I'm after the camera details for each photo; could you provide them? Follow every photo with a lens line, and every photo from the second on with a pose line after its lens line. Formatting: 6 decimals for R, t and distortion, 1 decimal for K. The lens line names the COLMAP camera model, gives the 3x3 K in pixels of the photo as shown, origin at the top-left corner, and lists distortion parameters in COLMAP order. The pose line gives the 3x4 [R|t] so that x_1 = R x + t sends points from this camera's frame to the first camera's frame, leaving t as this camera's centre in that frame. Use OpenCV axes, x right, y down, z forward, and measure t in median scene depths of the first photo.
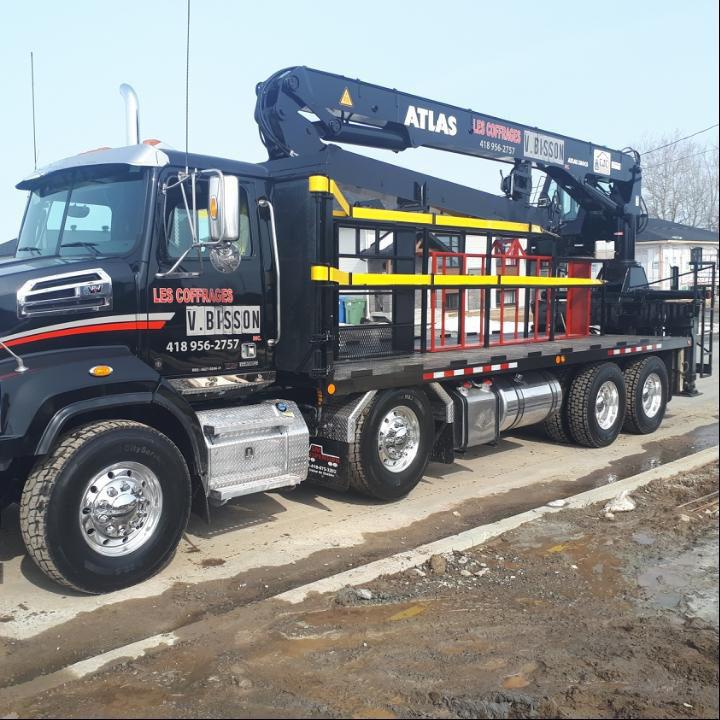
lens RADIAL K [[876.9, 0, 360.0], [0, 876.9, 360.0], [0, 0, 1]] dist [0.277576, -1.065726]
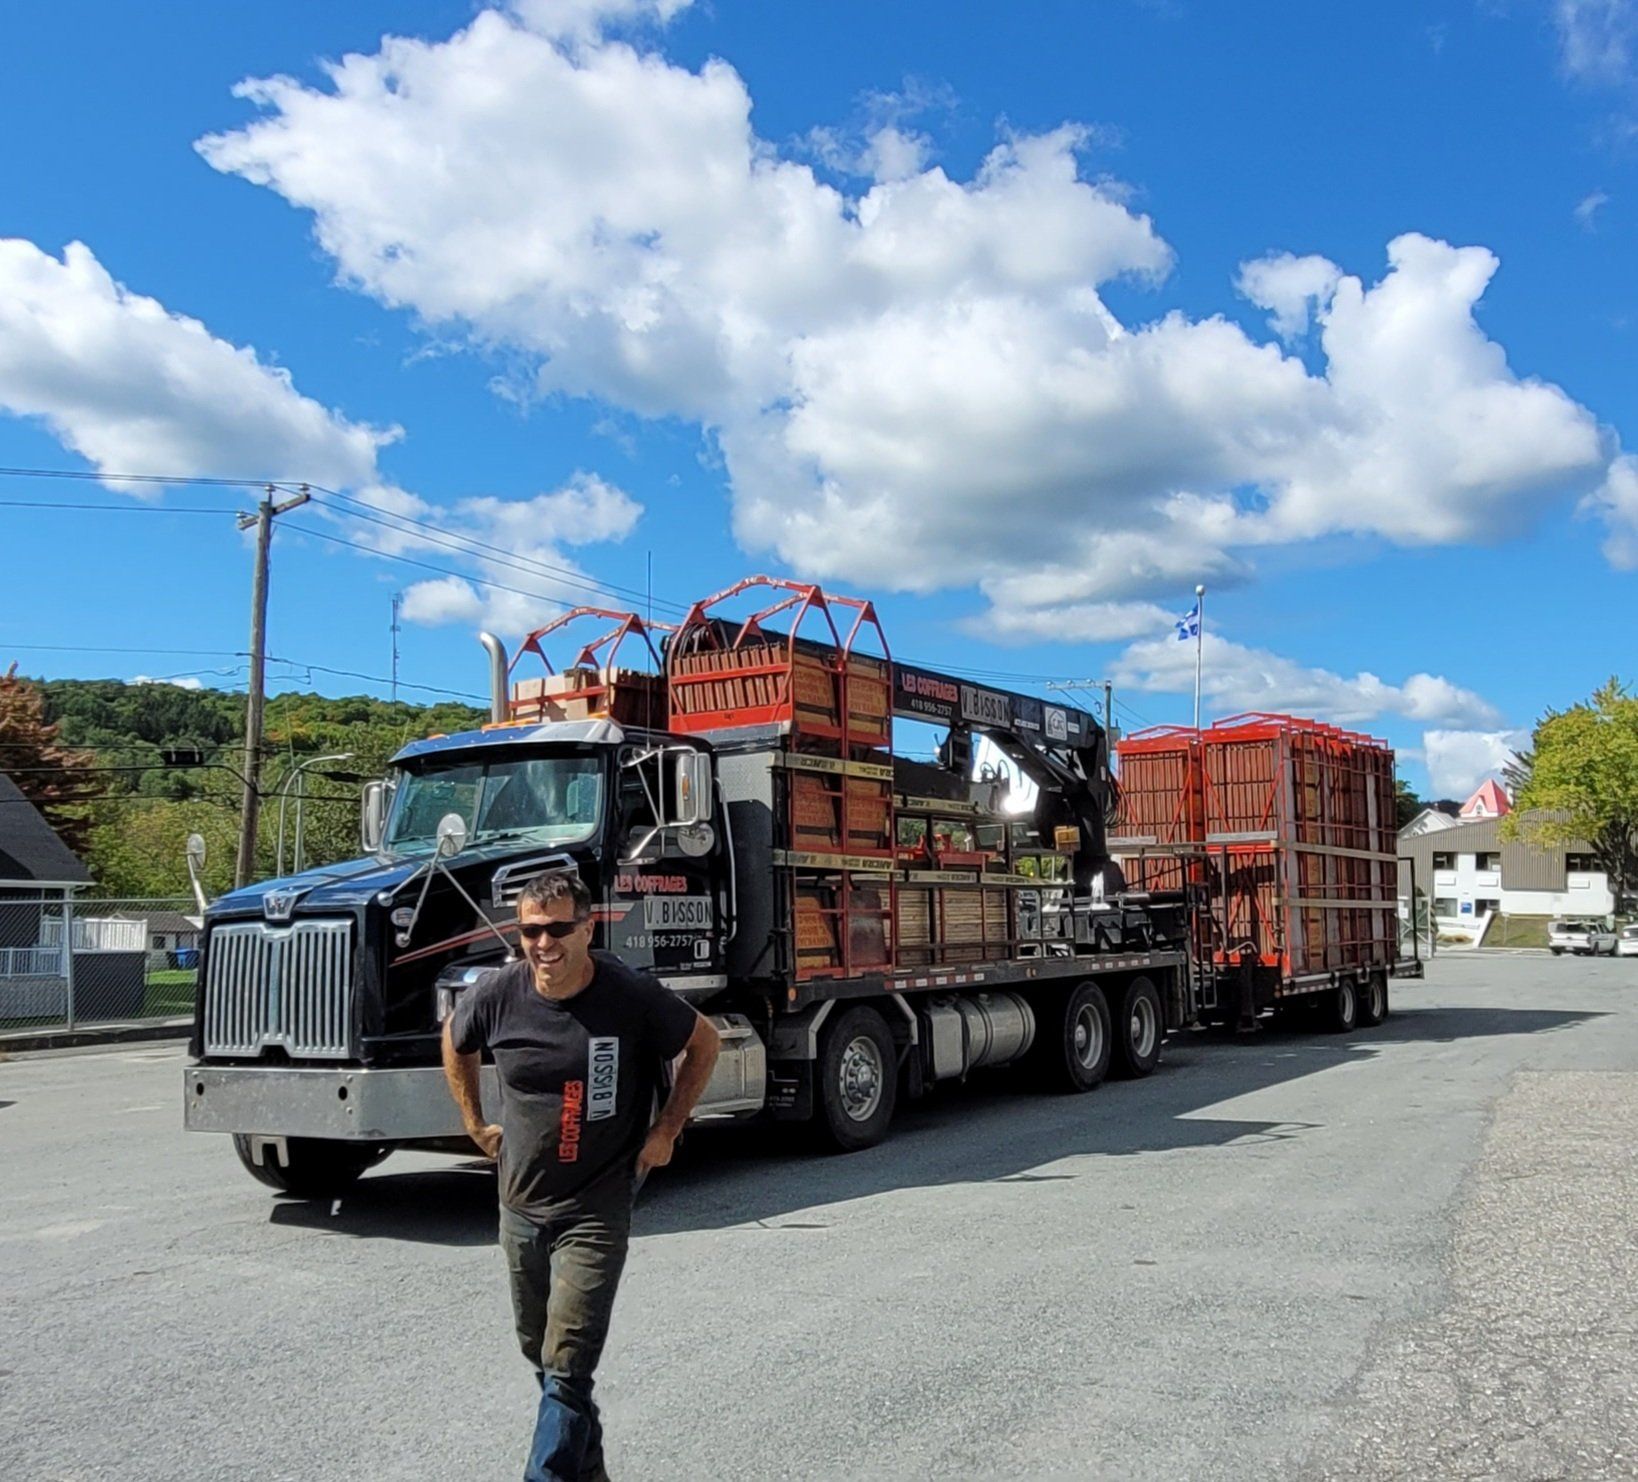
lens RADIAL K [[1533.1, 0, 819.0], [0, 1533.1, 741.0], [0, 0, 1]] dist [0.001047, -0.000163]
pose [[0.991474, -0.006938, 0.130120, -0.165928], [0.032286, 0.980524, -0.193725, 0.067653], [-0.126241, 0.196274, 0.972389, -0.408565]]
